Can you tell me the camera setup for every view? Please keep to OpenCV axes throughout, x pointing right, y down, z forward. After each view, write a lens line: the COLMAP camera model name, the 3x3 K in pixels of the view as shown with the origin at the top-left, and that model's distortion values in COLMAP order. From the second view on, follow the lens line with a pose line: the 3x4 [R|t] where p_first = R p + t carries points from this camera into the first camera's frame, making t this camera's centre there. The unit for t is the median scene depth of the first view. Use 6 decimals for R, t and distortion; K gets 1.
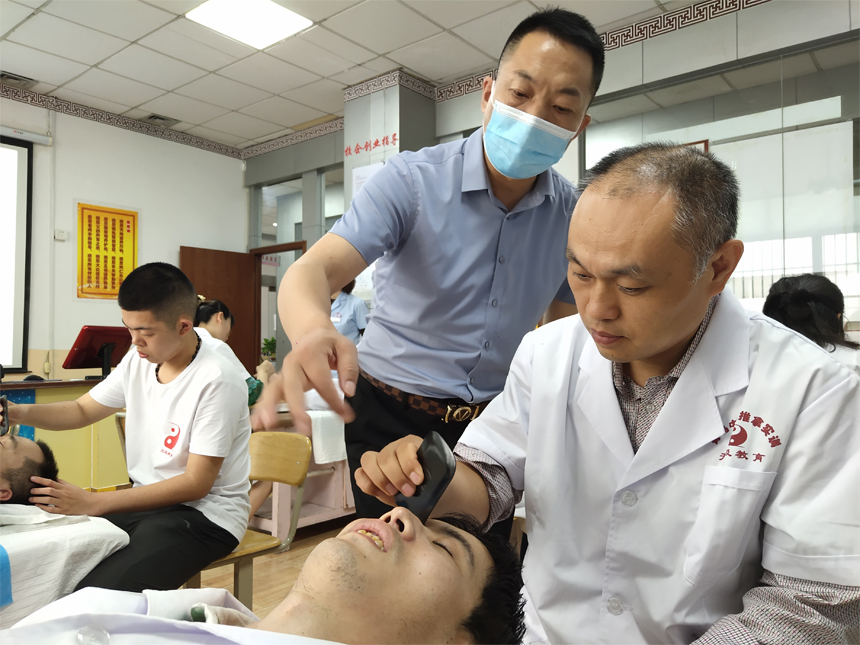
lens RADIAL K [[636.0, 0, 433.0], [0, 636.0, 325.8], [0, 0, 1]] dist [0.009446, -0.005707]
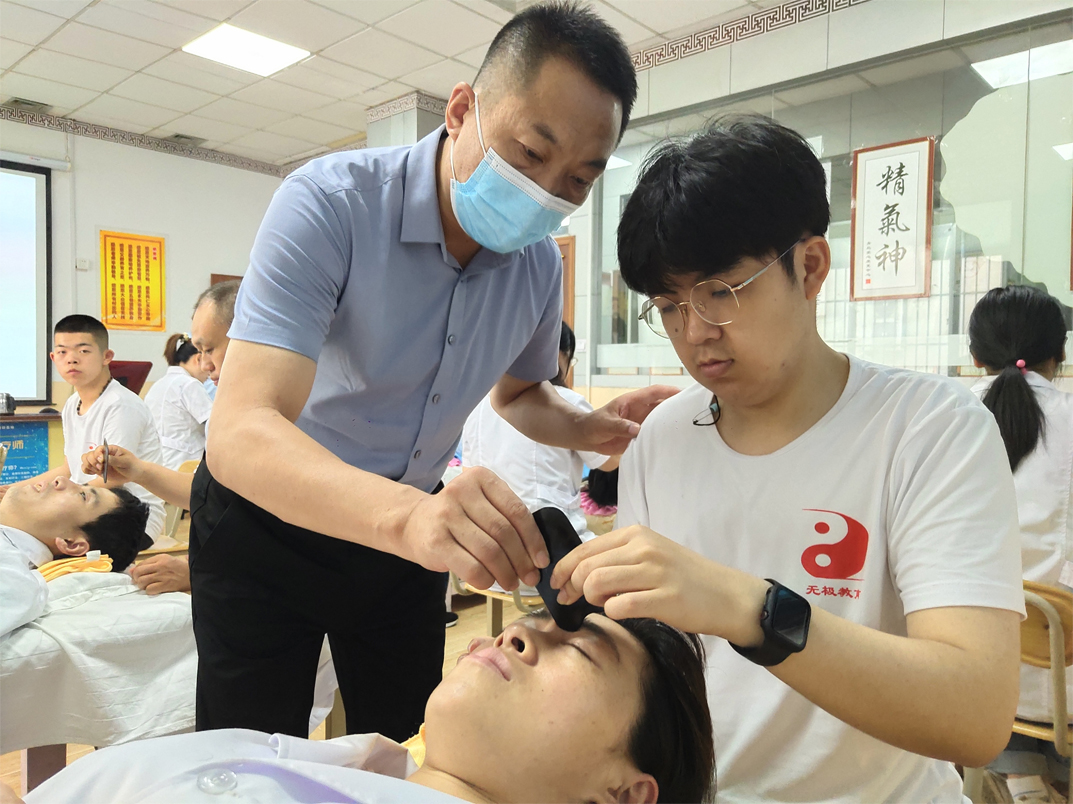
lens RADIAL K [[793.5, 0, 538.8], [0, 793.5, 408.0], [0, 0, 1]] dist [0.009446, -0.005707]
pose [[0.997522, 0.019498, -0.067600, 0.186769], [-0.014882, 0.997566, 0.068126, -0.016024], [0.068764, -0.066951, 0.995384, -0.165112]]
